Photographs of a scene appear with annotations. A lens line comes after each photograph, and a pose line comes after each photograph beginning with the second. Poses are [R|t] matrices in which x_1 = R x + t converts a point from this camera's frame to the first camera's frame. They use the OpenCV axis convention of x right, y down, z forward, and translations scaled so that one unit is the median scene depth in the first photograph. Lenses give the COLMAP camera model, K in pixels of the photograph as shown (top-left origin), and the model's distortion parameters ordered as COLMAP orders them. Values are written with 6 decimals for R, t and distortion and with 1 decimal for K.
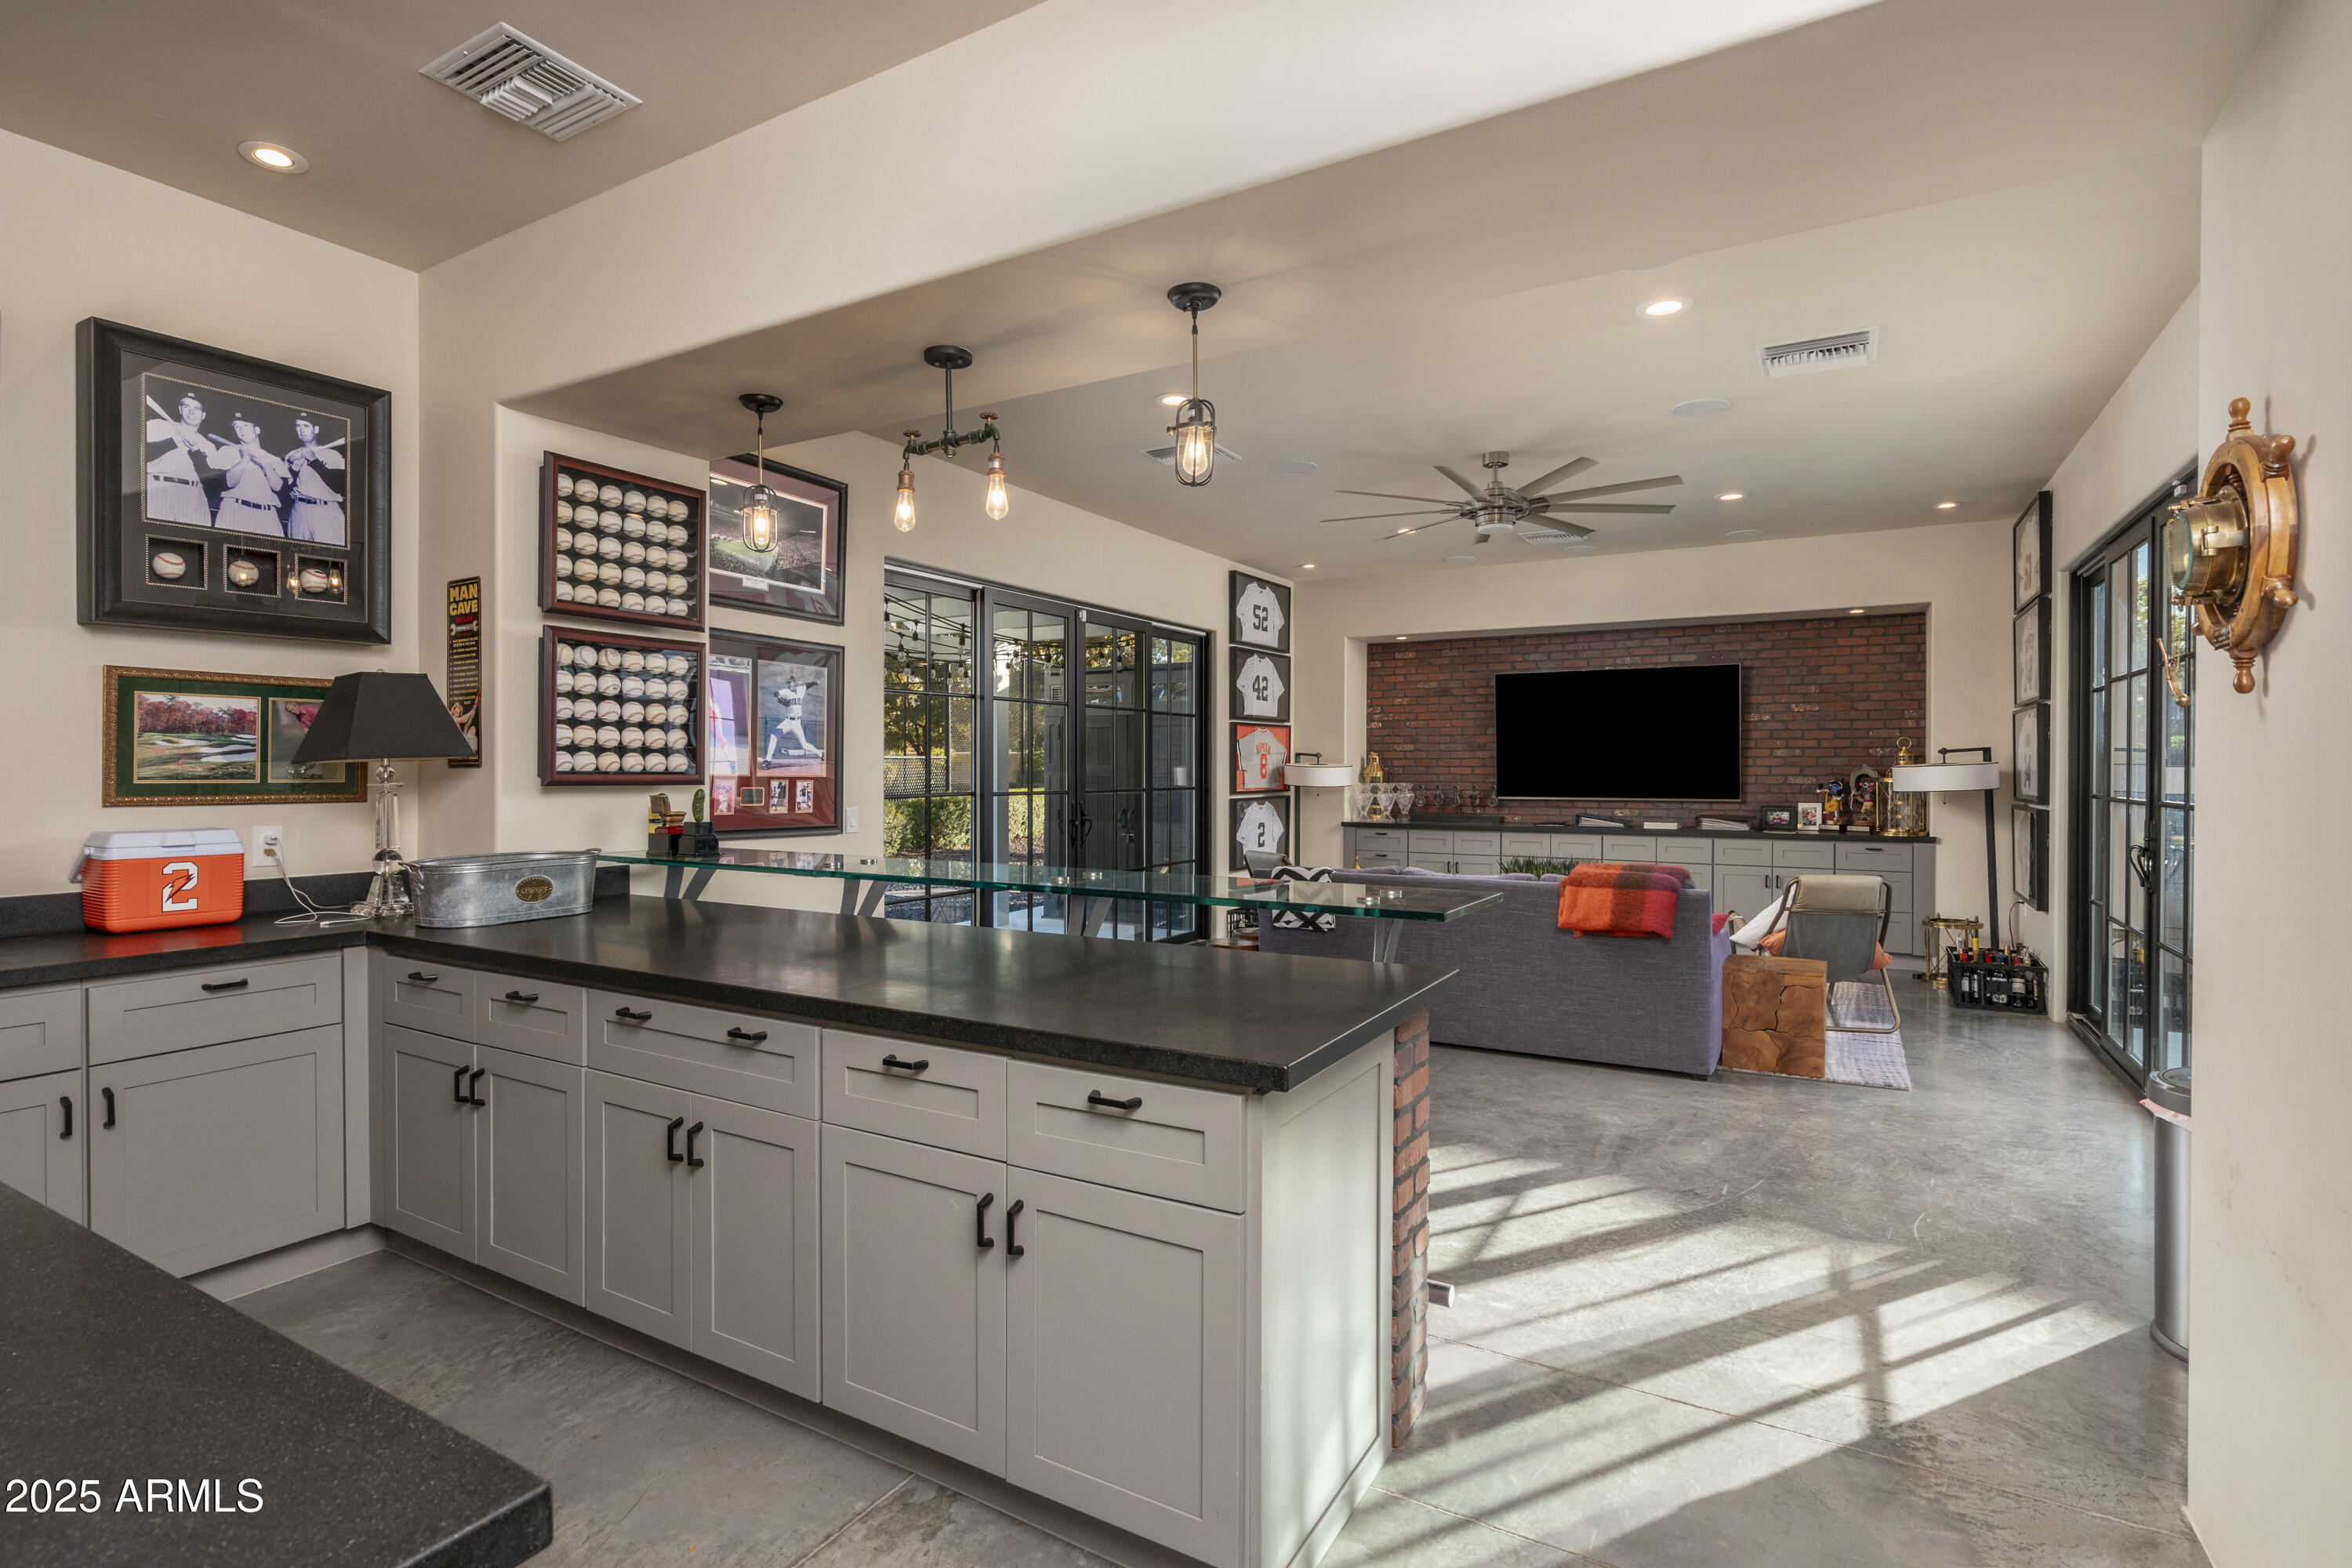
lens RADIAL K [[1103.5, 0, 1185.8], [0, 1103.5, 765.0], [0, 0, 1]] dist [0.001738, 0.000104]
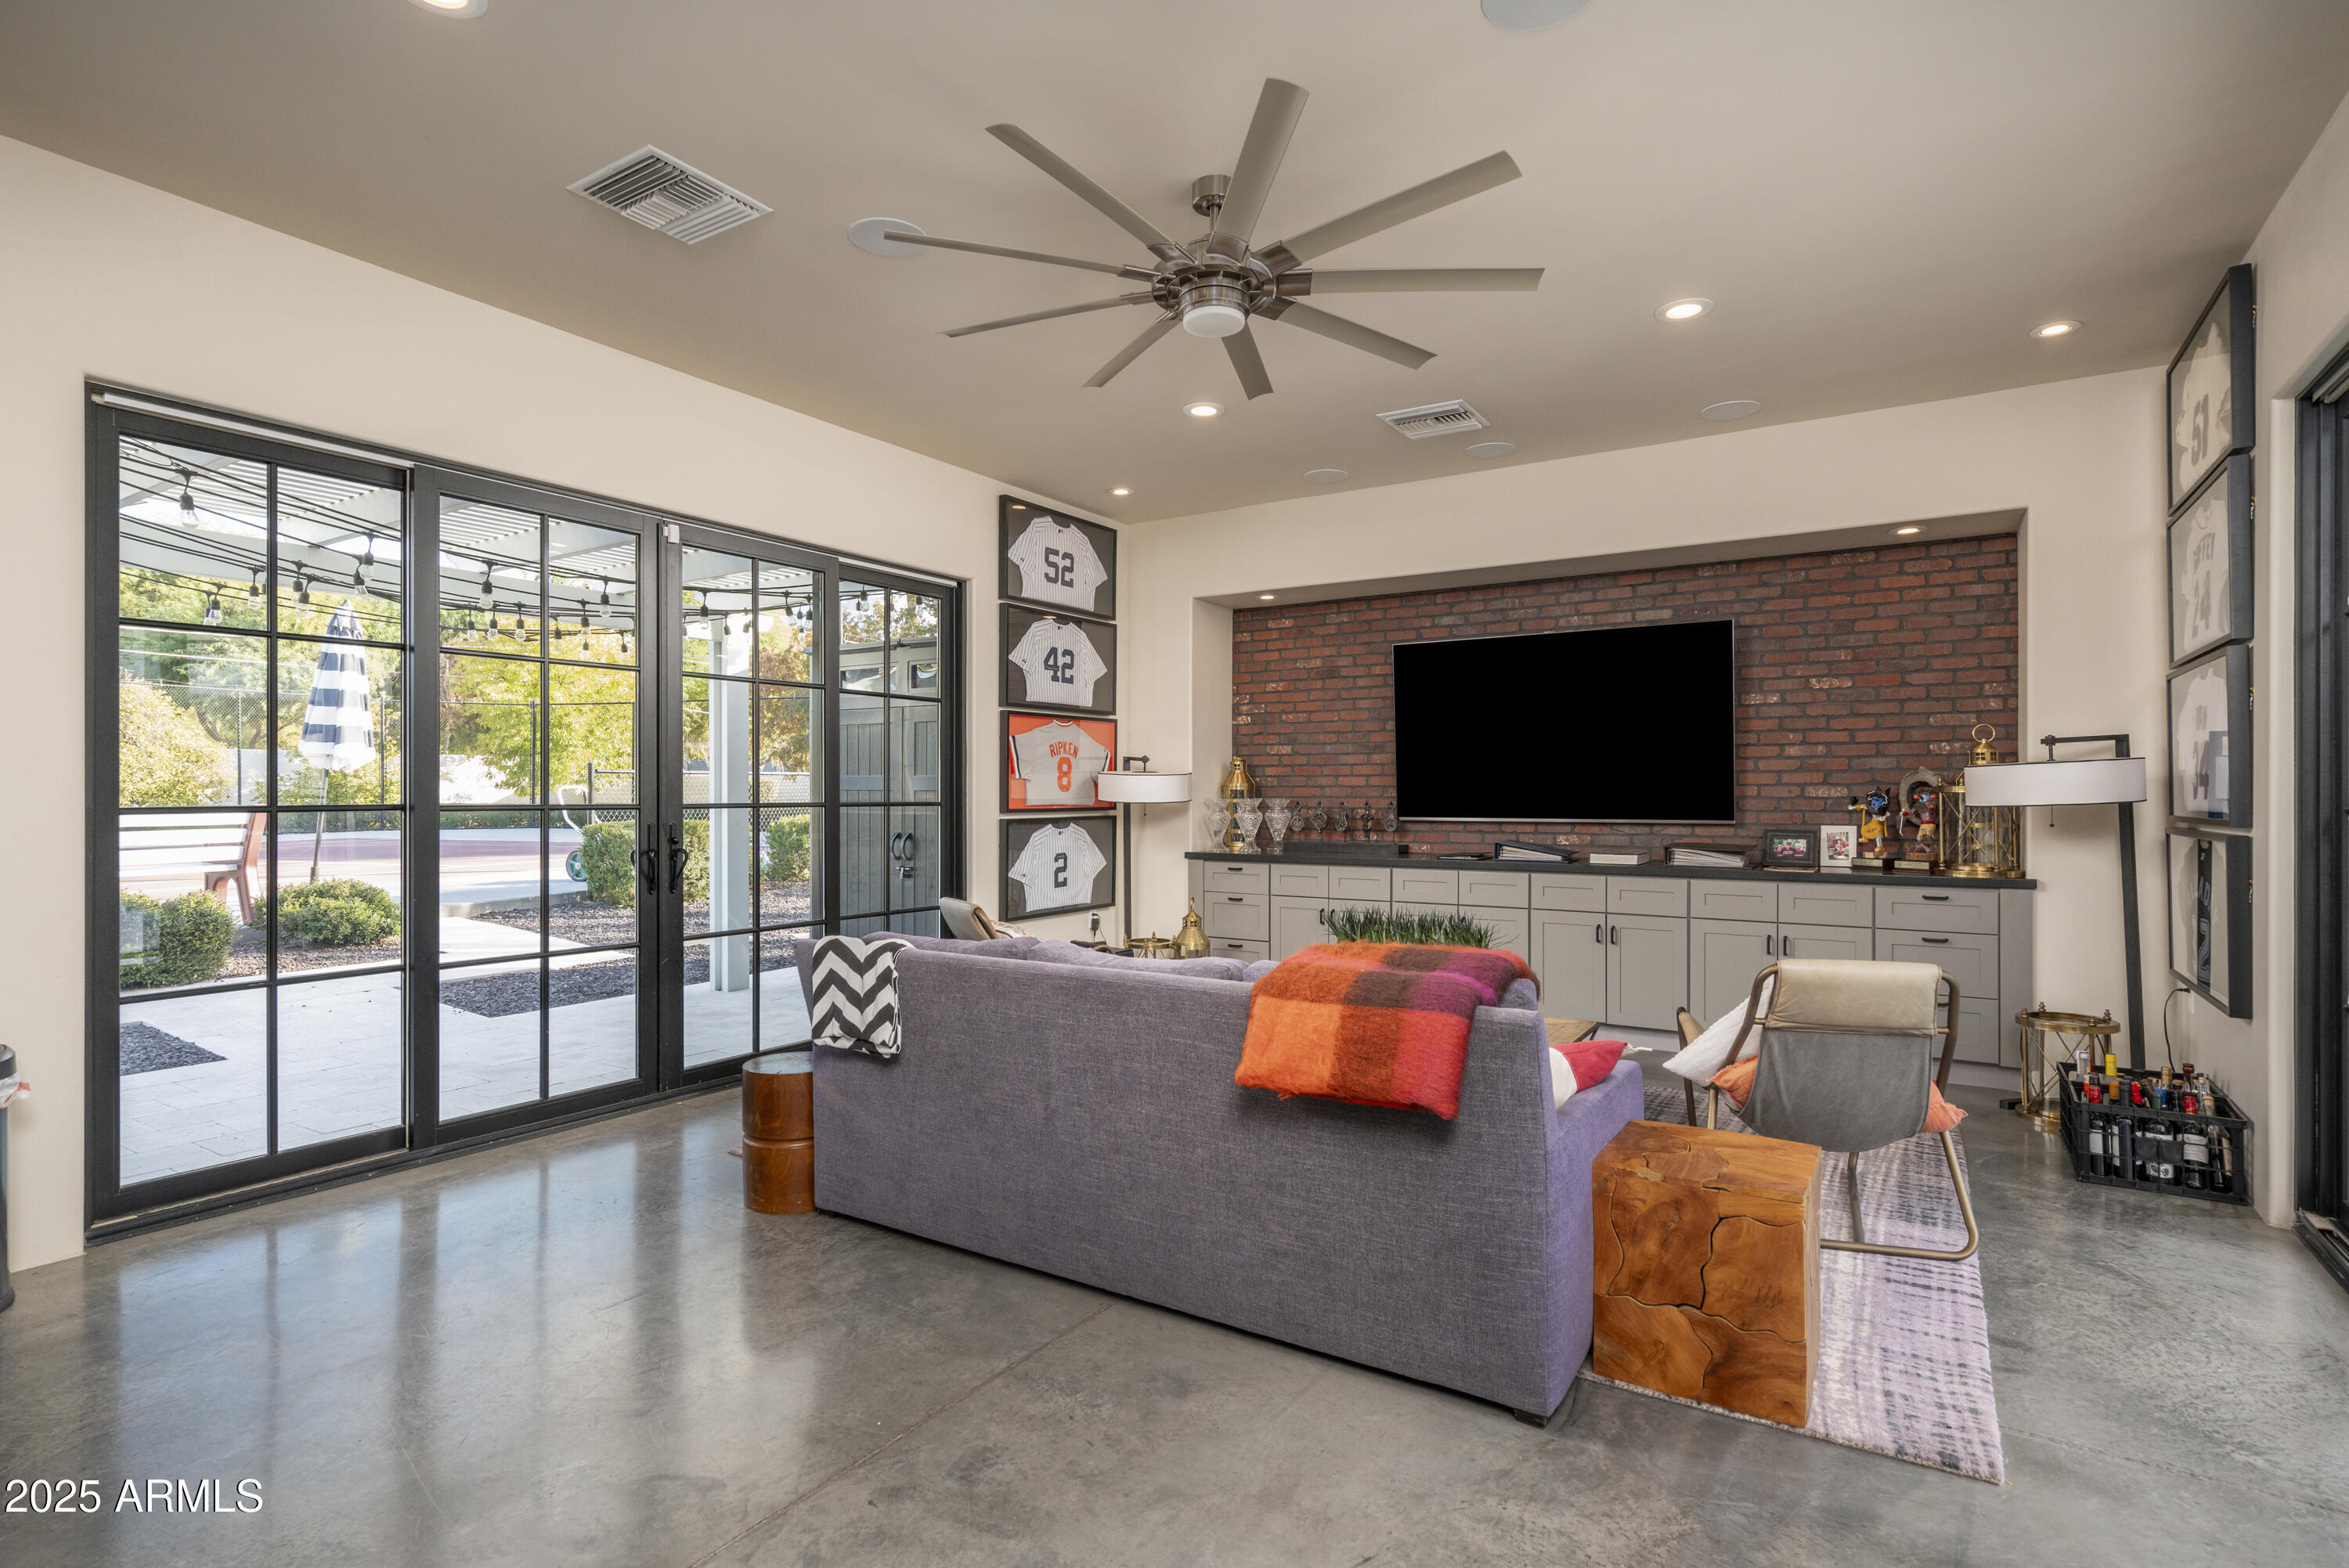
lens RADIAL K [[1137.2, 0, 1174.5], [0, 1137.2, 784.0], [0, 0, 1]] dist [0.001356, 0.000642]
pose [[0.999135, -0.000554, -0.041574, 0.193894], [0.000349, 0.999988, -0.004959, 0.012483], [0.041576, 0.004940, 0.999123, 0.298078]]
